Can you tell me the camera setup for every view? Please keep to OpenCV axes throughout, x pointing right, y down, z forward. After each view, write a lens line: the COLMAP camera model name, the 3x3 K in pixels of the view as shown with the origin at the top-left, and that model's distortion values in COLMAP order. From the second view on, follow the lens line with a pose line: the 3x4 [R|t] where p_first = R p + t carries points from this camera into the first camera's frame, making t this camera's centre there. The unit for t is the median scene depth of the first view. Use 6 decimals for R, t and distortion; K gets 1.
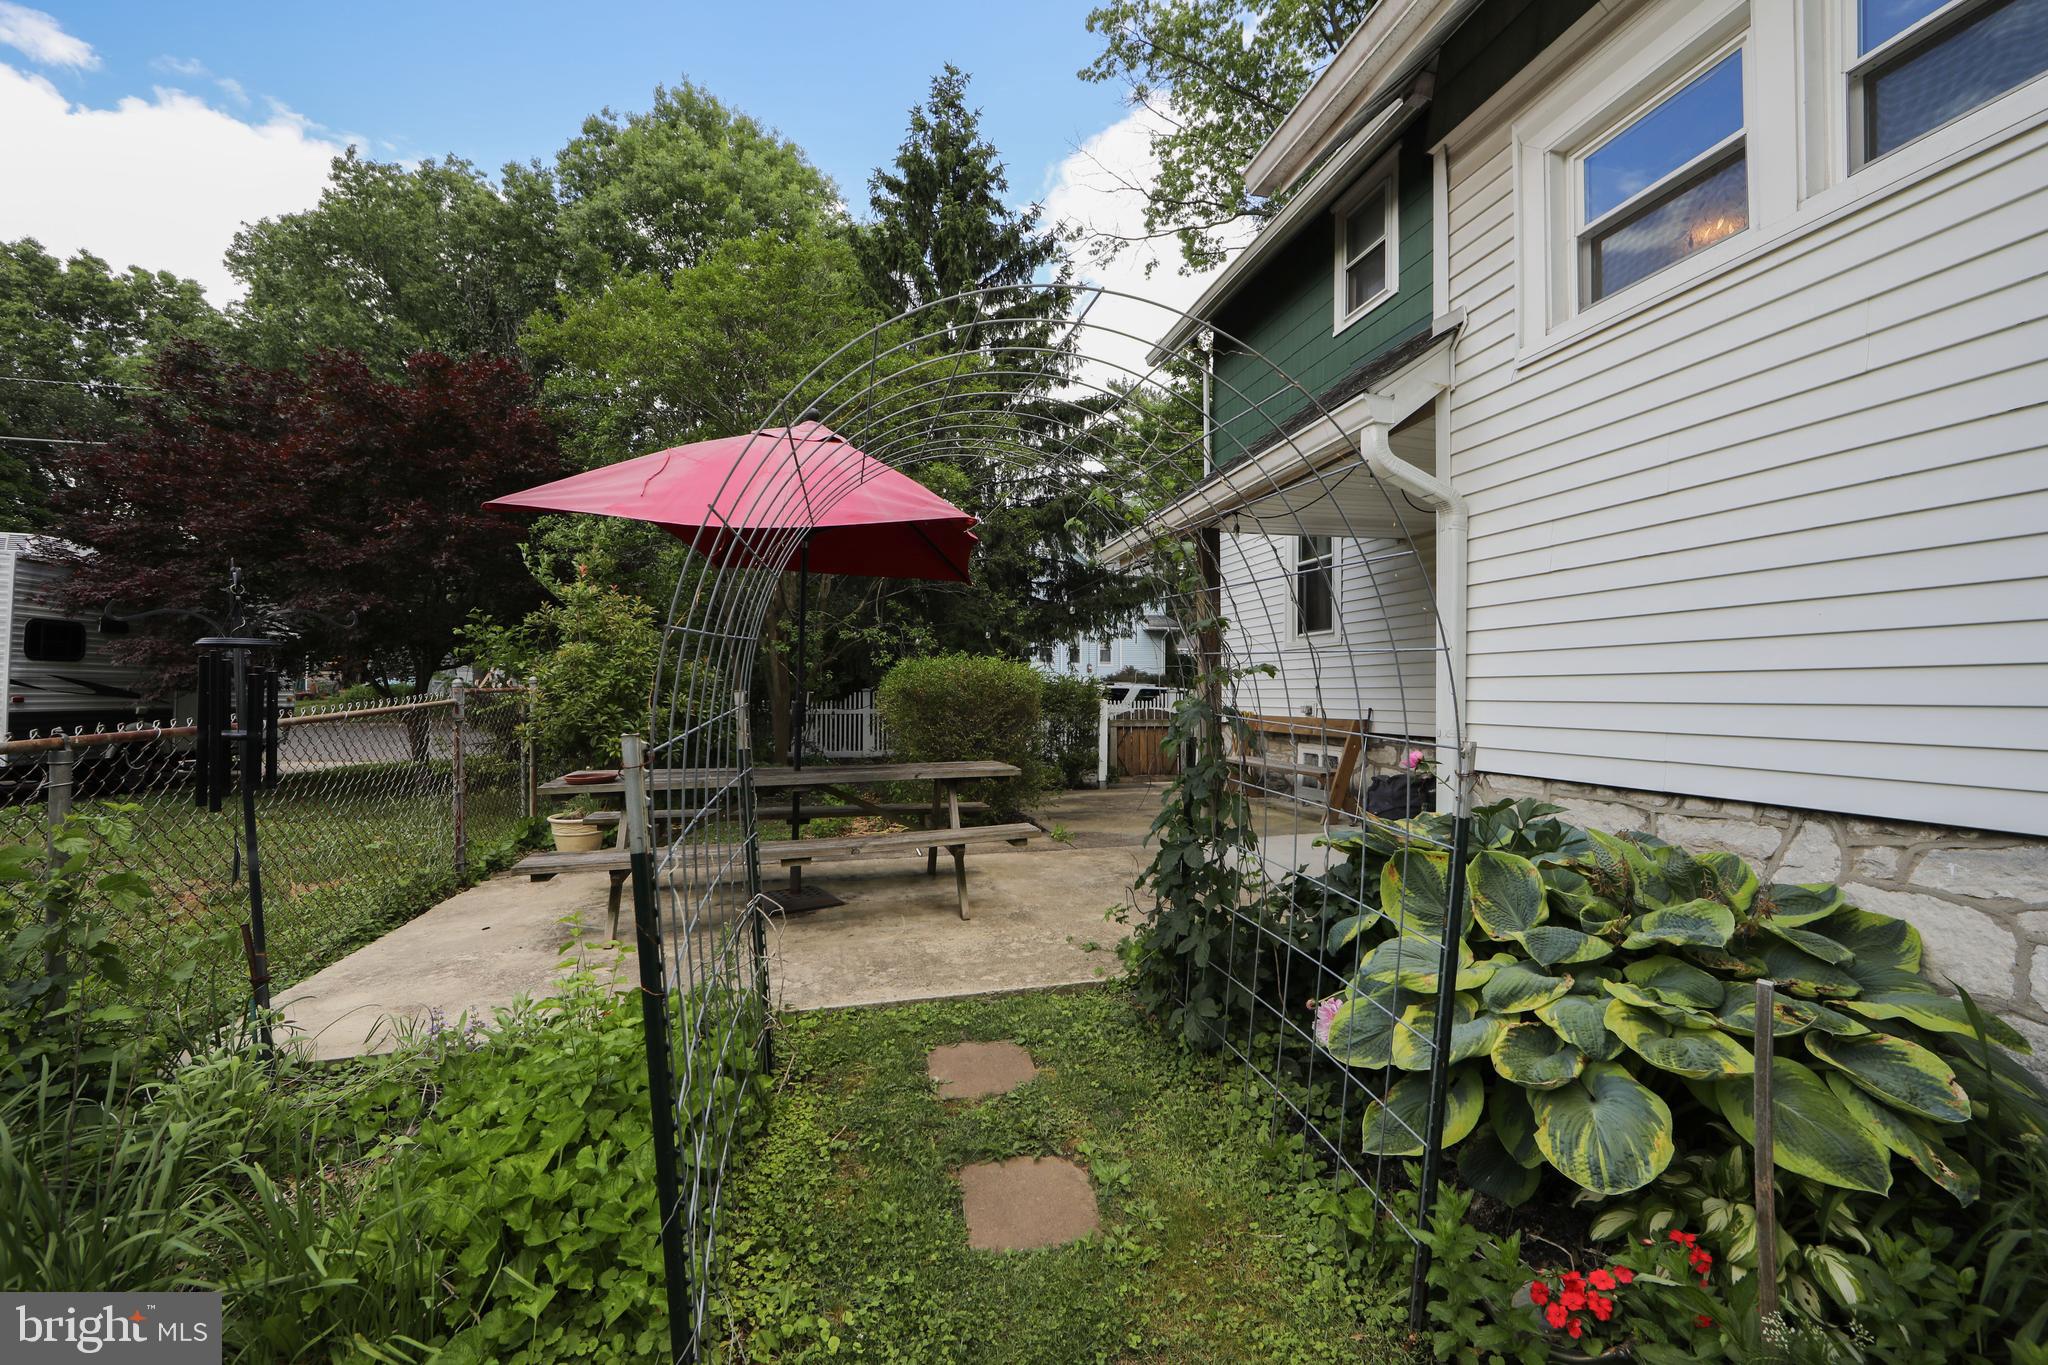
lens RADIAL K [[824.6, 0, 1028.2], [0, 824.6, 668.4], [0, 0, 1]] dist [-0.001232, 0.000131]
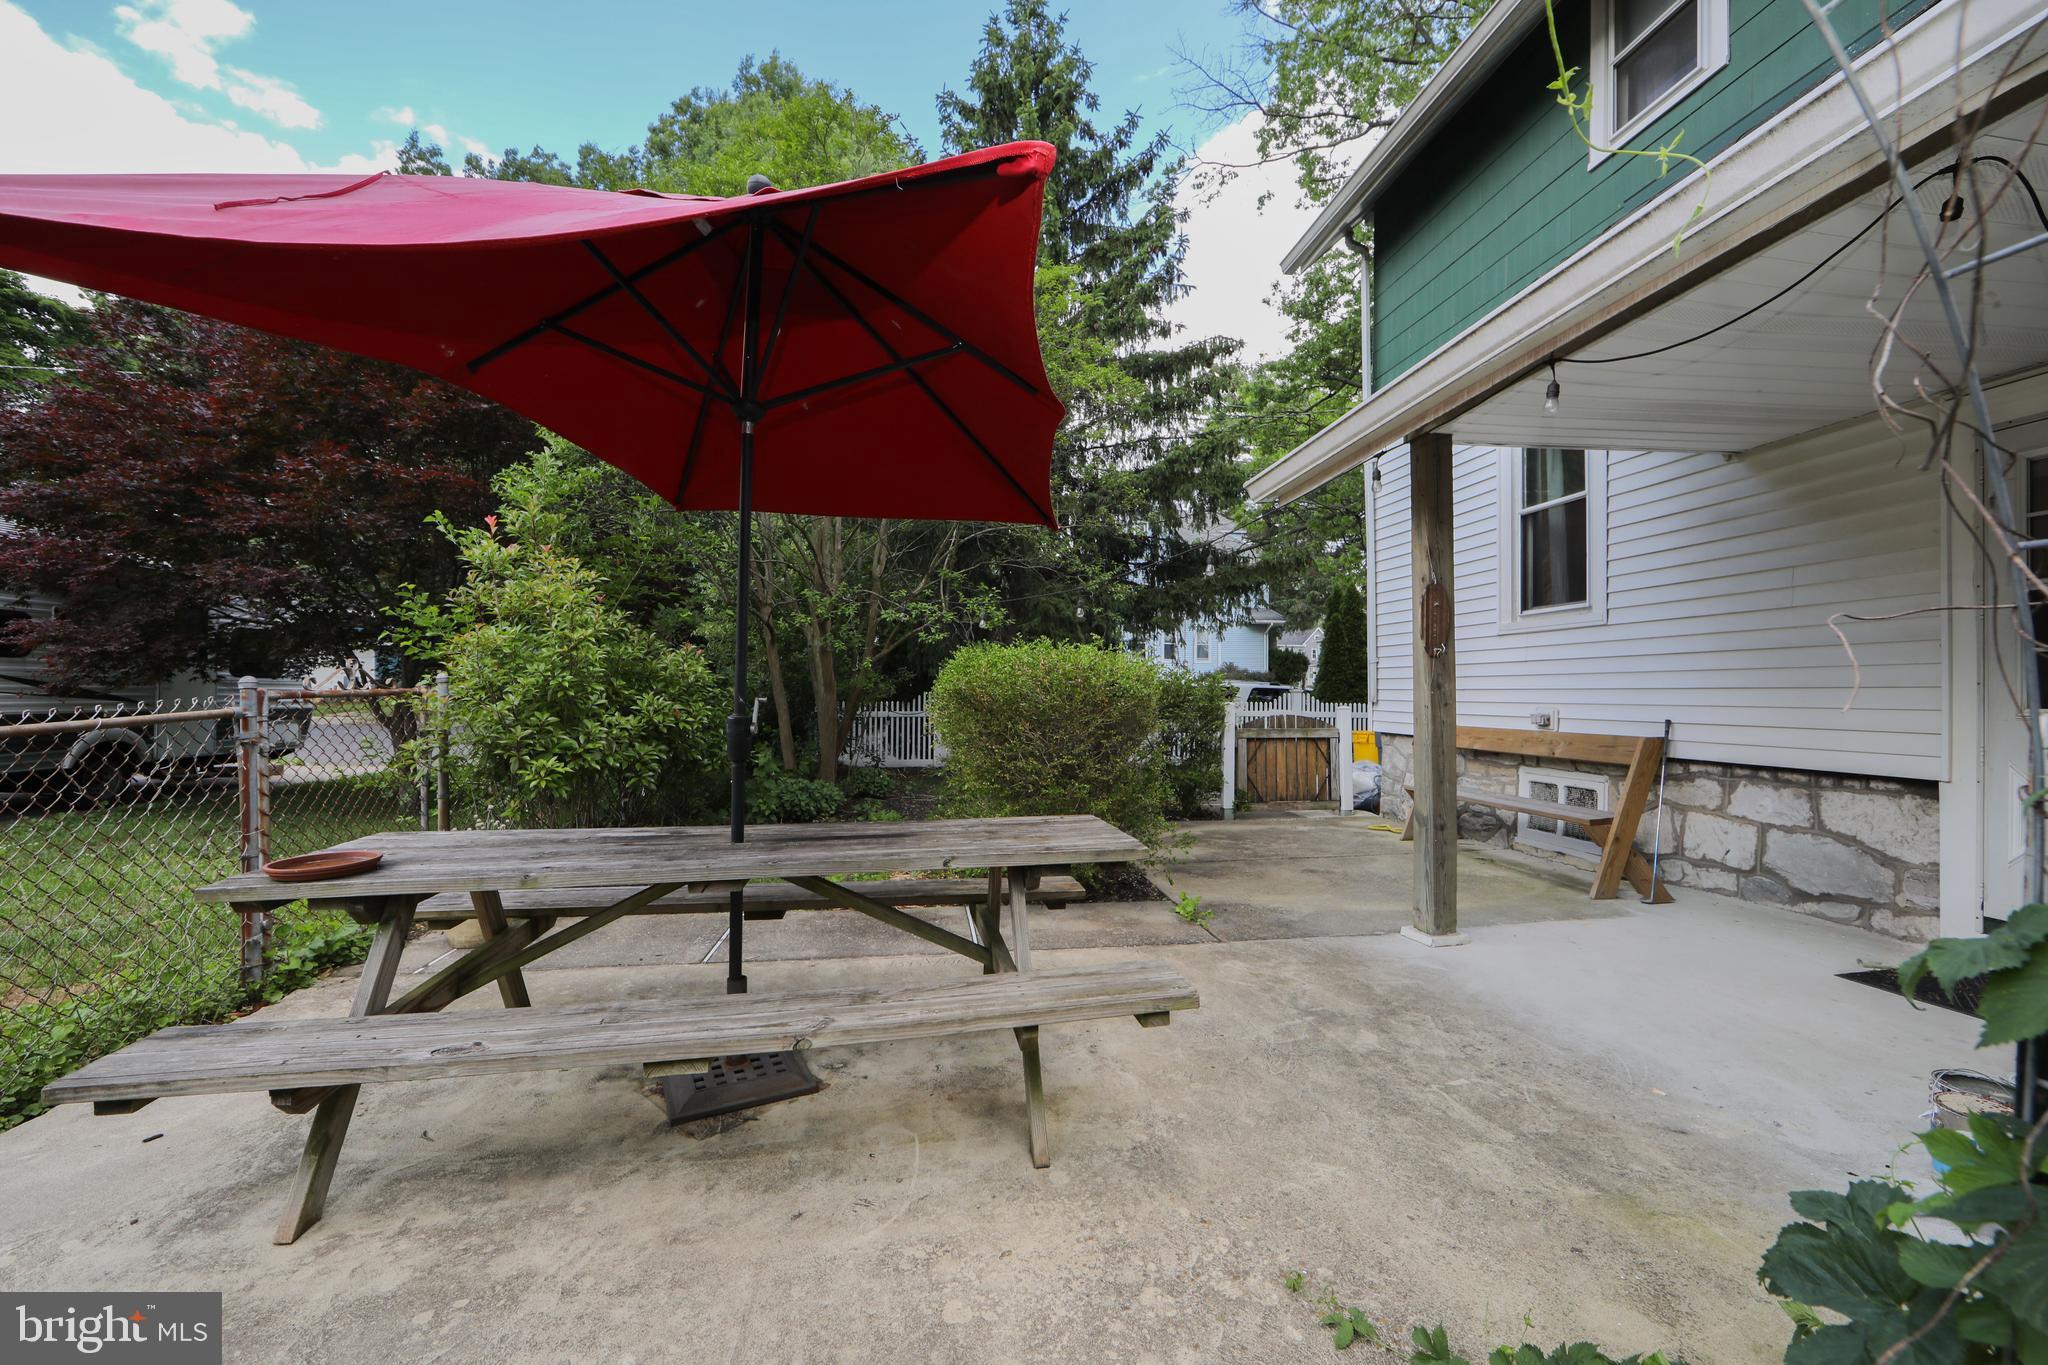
lens RADIAL K [[824.6, 0, 1028.2], [0, 824.6, 668.4], [0, 0, 1]] dist [-0.001232, 0.000131]
pose [[0.994349, -0.002662, -0.106129, -0.008515], [0.002948, 0.999992, 0.002532, 0.002194], [0.106121, -0.002830, 0.994349, 0.142423]]
